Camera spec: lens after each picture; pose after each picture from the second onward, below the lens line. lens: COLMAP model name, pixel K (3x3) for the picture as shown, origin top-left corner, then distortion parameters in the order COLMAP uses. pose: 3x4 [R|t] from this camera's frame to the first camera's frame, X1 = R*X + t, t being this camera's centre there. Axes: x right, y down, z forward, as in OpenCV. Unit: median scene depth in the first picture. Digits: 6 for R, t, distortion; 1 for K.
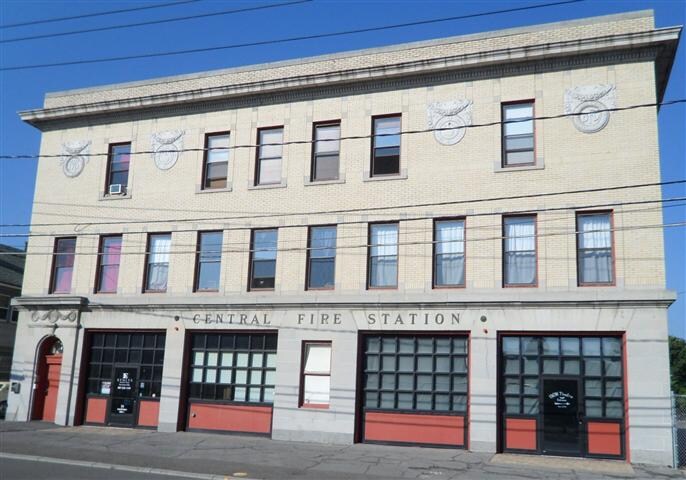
lens RADIAL K [[663.7, 0, 359.5], [0, 663.7, 268.1], [0, 0, 1]] dist [-0.011091, 0.017097]
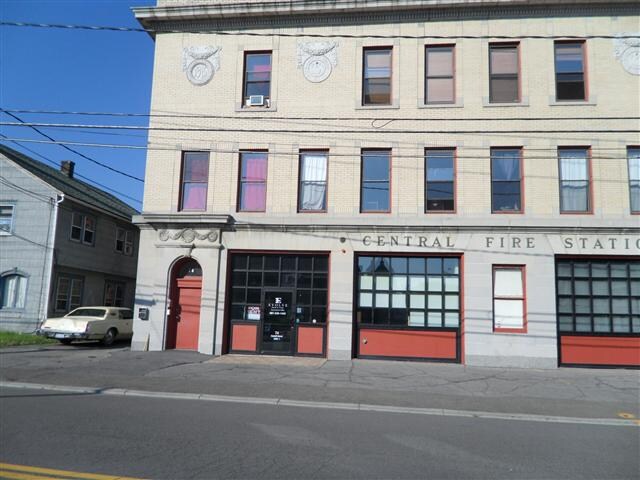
lens RADIAL K [[600.4, 0, 318.0], [0, 600.4, 211.7], [0, 0, 1]] dist [-0.003363, -0.008994]
pose [[0.981423, 0.021370, 0.190663, -0.481155], [-0.027054, 0.999262, 0.027261, 0.013260], [-0.189940, -0.031913, 0.981277, 0.167558]]
